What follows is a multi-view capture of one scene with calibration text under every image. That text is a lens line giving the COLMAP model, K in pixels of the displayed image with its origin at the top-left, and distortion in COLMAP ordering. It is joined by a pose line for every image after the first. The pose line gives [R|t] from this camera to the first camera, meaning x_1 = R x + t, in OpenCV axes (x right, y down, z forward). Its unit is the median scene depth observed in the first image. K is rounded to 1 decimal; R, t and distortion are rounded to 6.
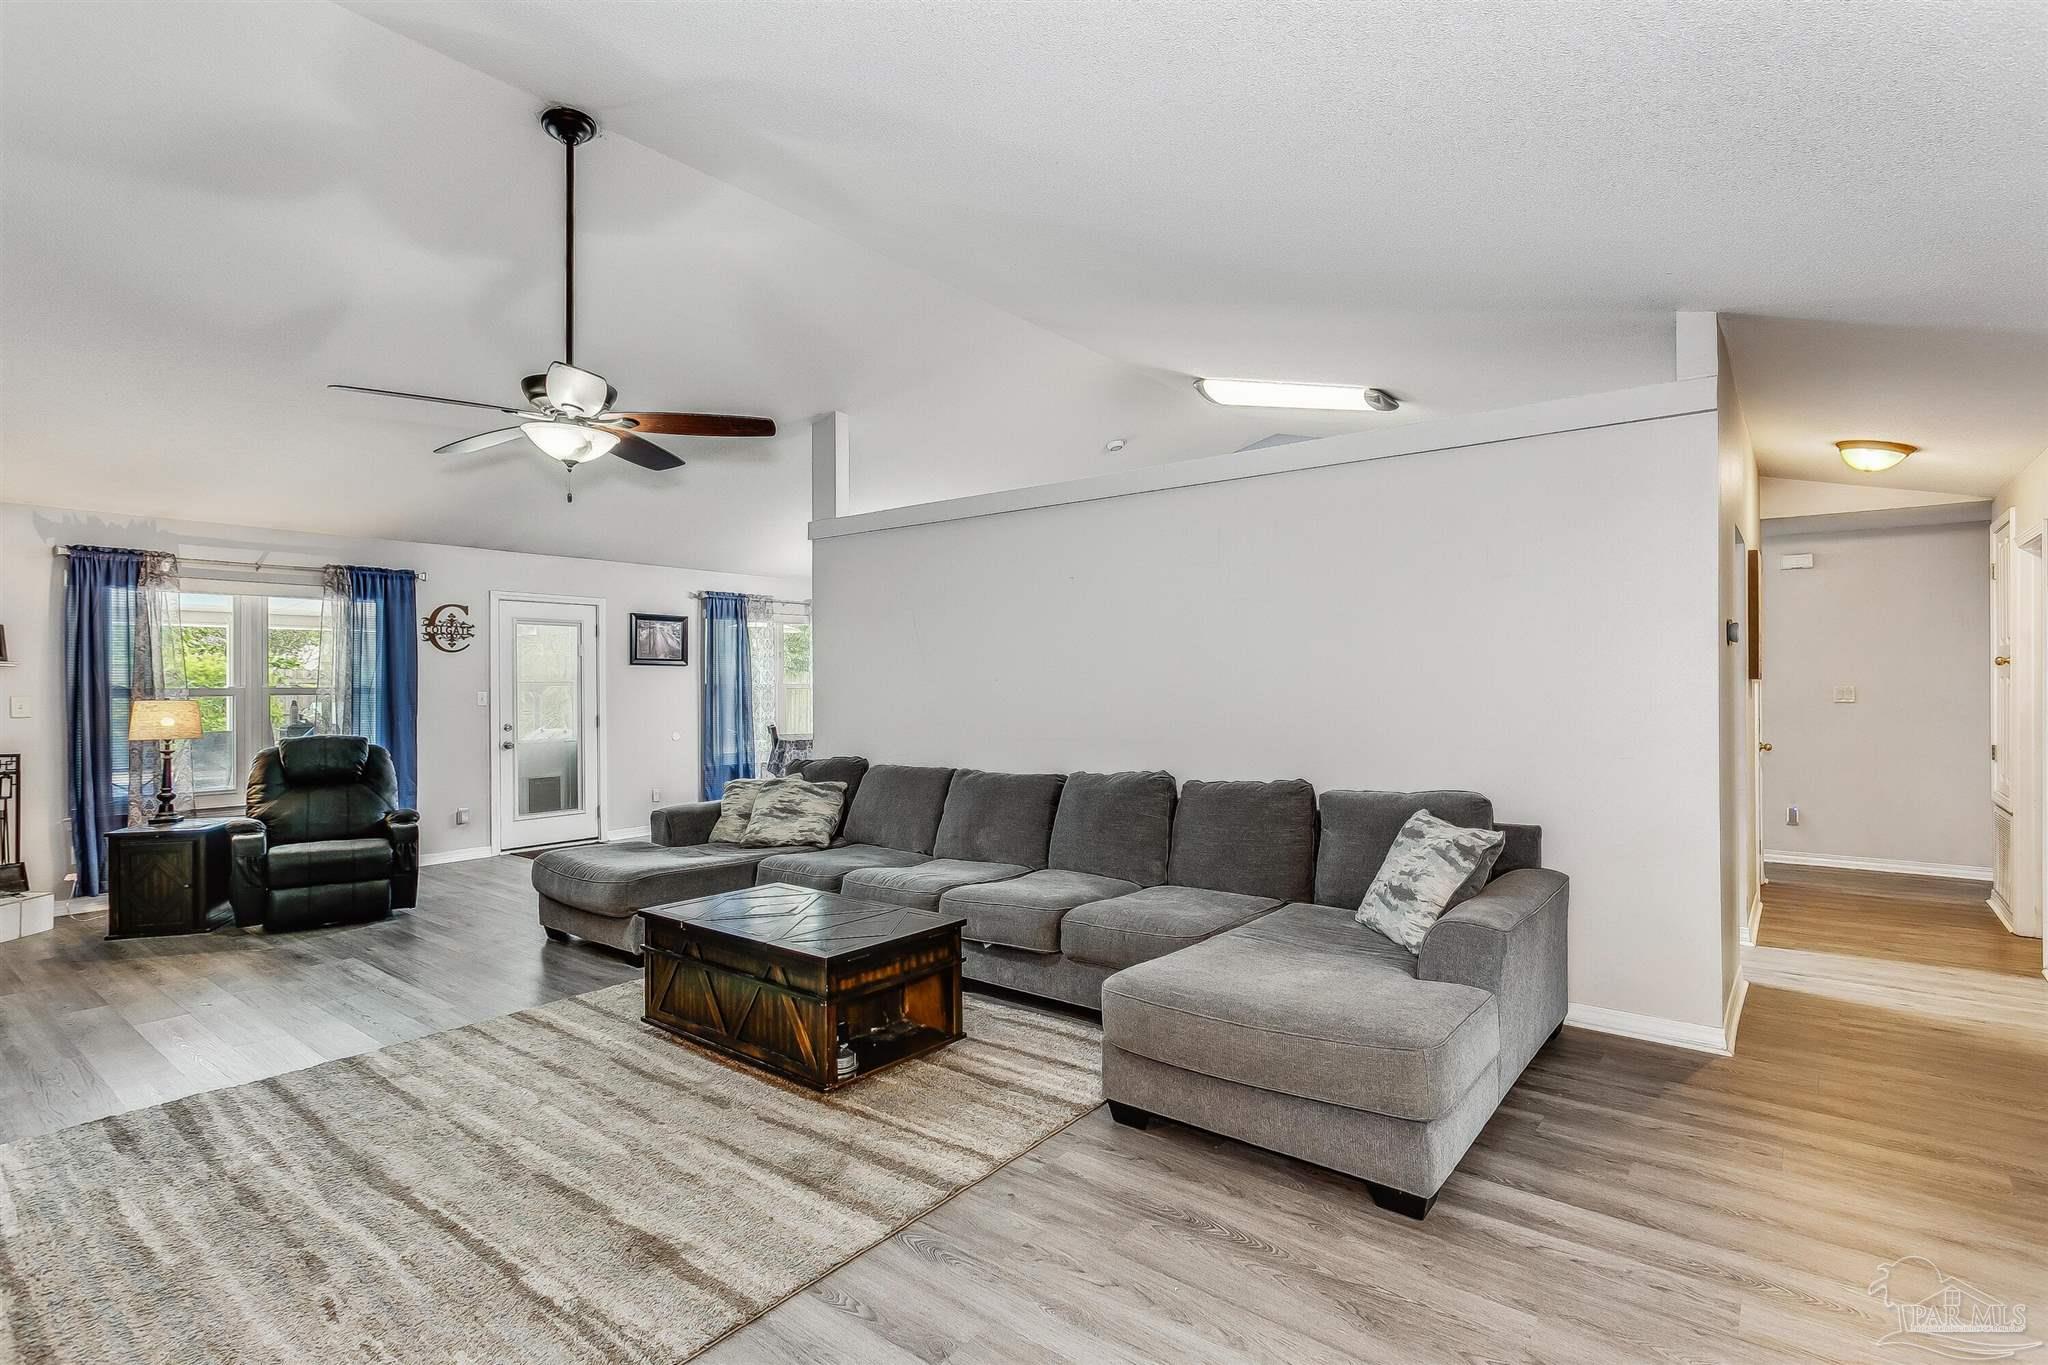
lens RADIAL K [[1024.0, 0, 989.4], [0, 1024.0, 674.4], [0, 0, 1]] dist [0.005606, 0.000360]
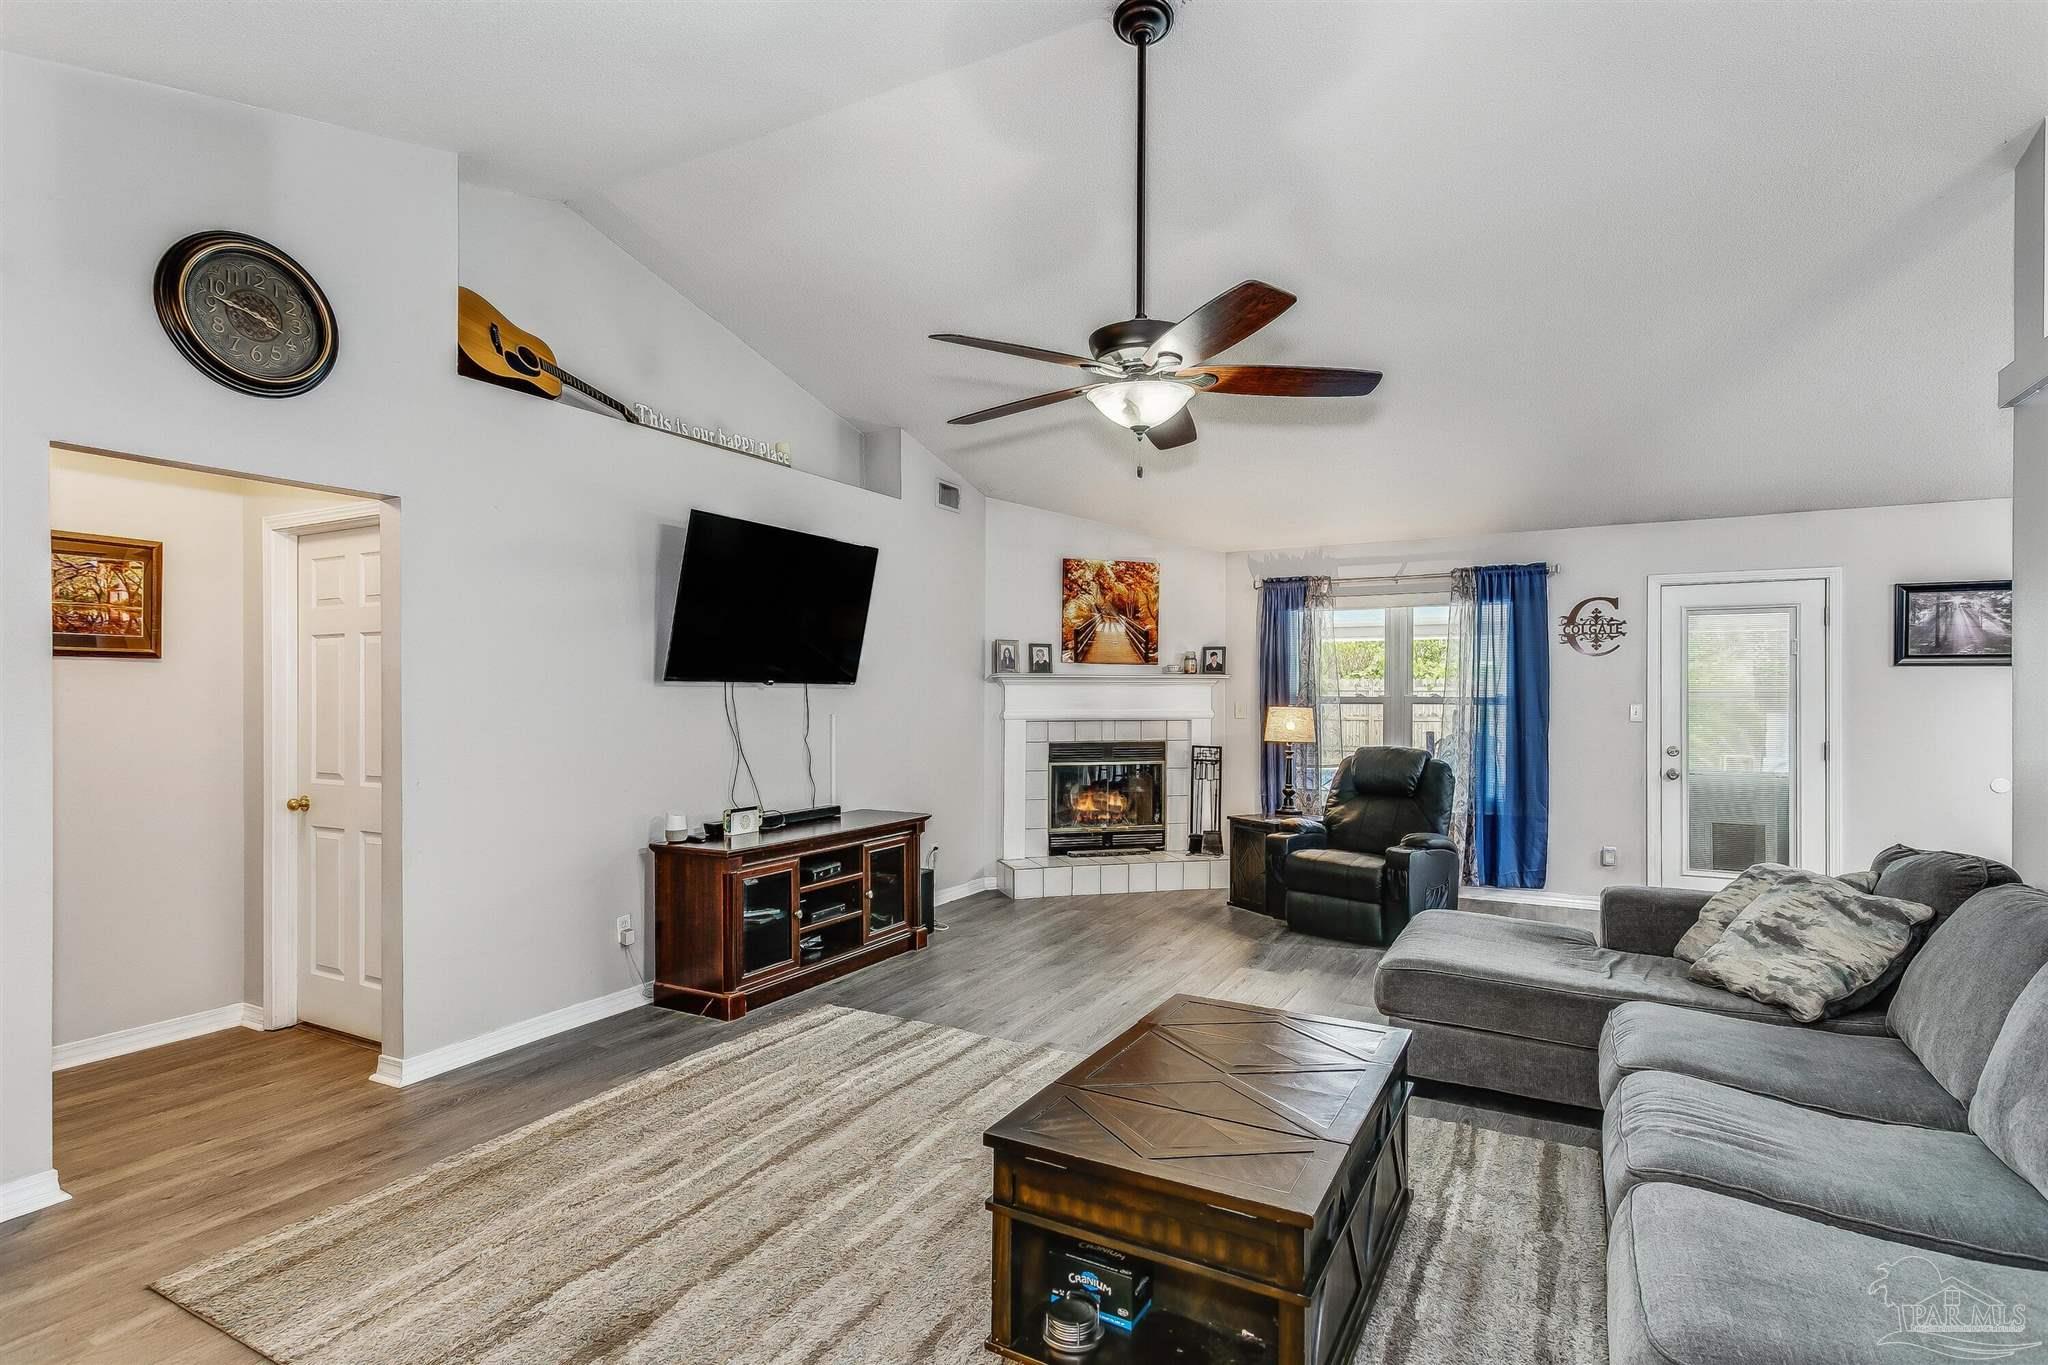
lens RADIAL K [[1024.0, 0, 1033.7], [0, 1024.0, 690.1], [0, 0, 1]] dist [0.005606, 0.000360]
pose [[0.175444, 0.002789, -0.984485, 0.233406], [0.006002, 0.999974, 0.003903, 0.000132], [0.984471, -0.006594, 0.175423, 0.457770]]
